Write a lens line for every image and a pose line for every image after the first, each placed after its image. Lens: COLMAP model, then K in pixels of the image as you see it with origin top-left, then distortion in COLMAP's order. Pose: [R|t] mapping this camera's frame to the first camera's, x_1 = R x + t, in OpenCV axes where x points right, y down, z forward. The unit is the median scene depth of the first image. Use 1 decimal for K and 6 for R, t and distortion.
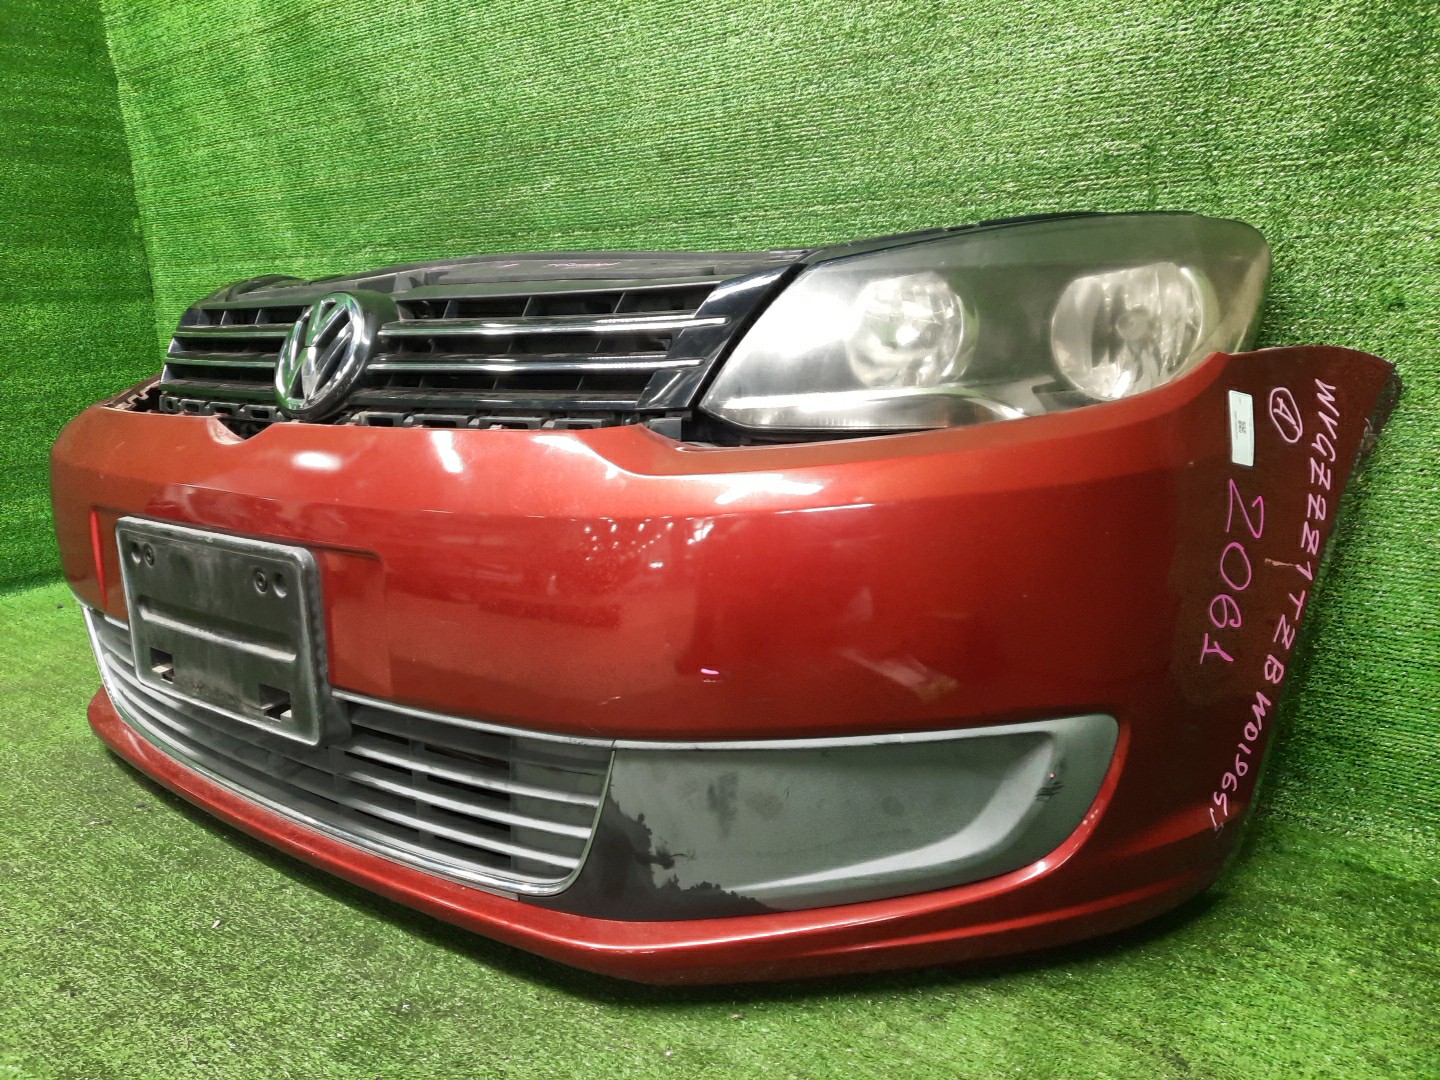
lens RADIAL K [[1062.3, 0, 720.0], [0, 1062.3, 540.0], [0, 0, 1]] dist [0.049016, -0.009596]
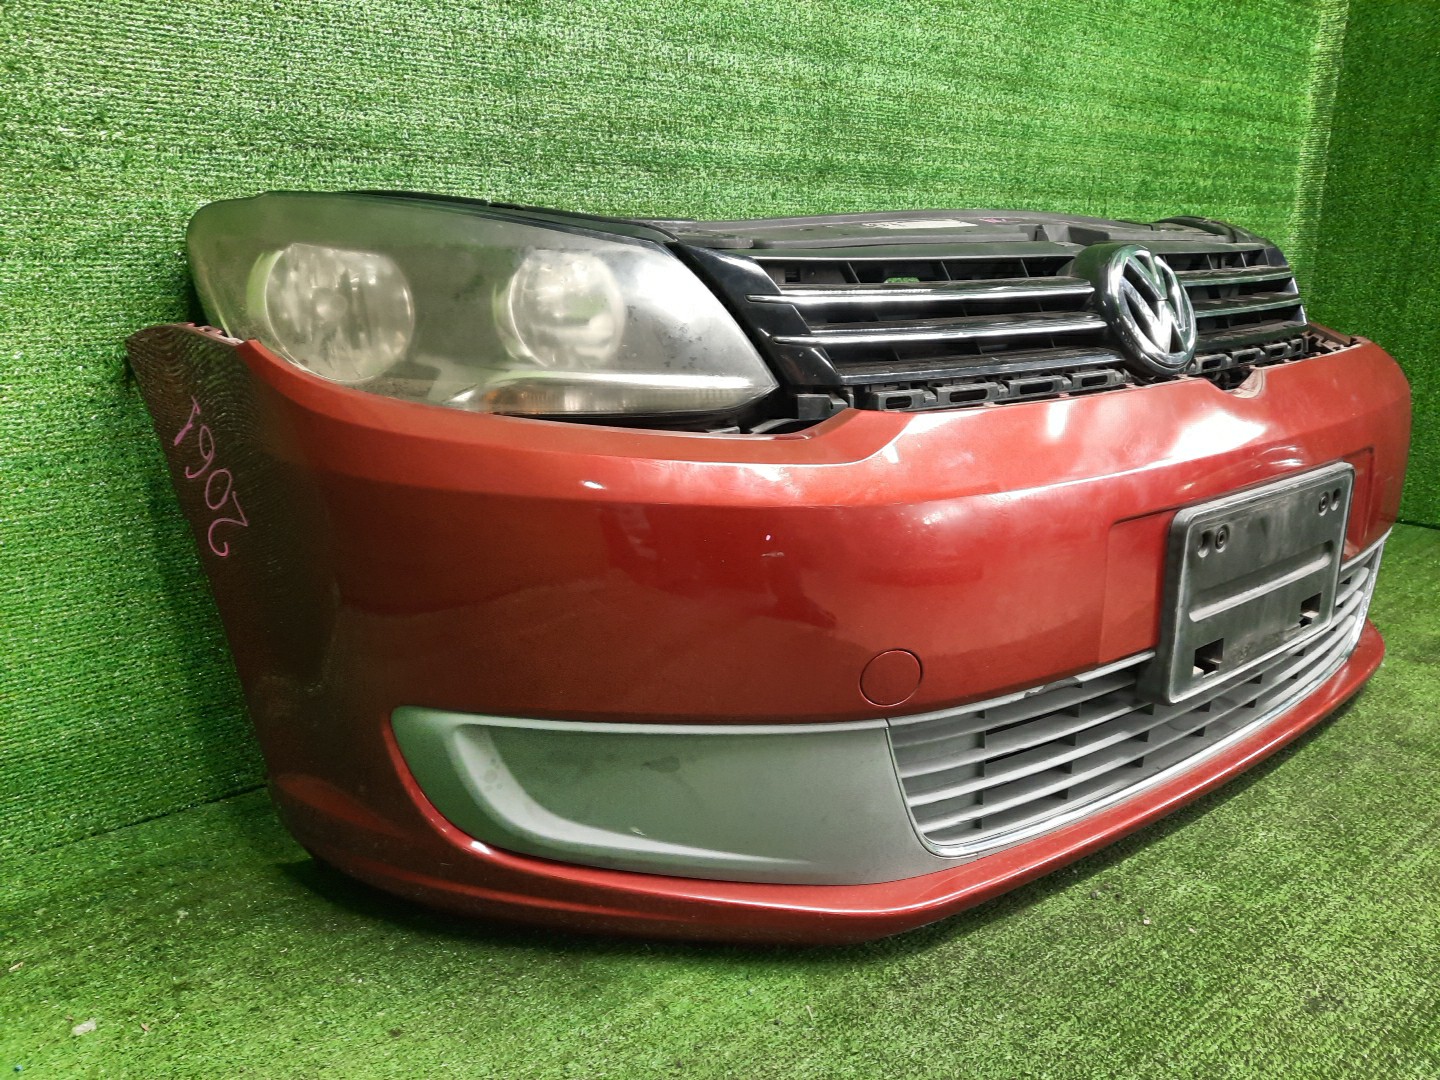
lens RADIAL K [[1062.3, 0, 720.0], [0, 1062.3, 540.0], [0, 0, 1]] dist [0.049016, -0.009596]
pose [[0.236785, -0.228582, 0.944290, -1.648682], [0.196510, 0.963109, 0.183862, -0.258877], [-0.951481, 0.142027, 0.272968, 1.287187]]
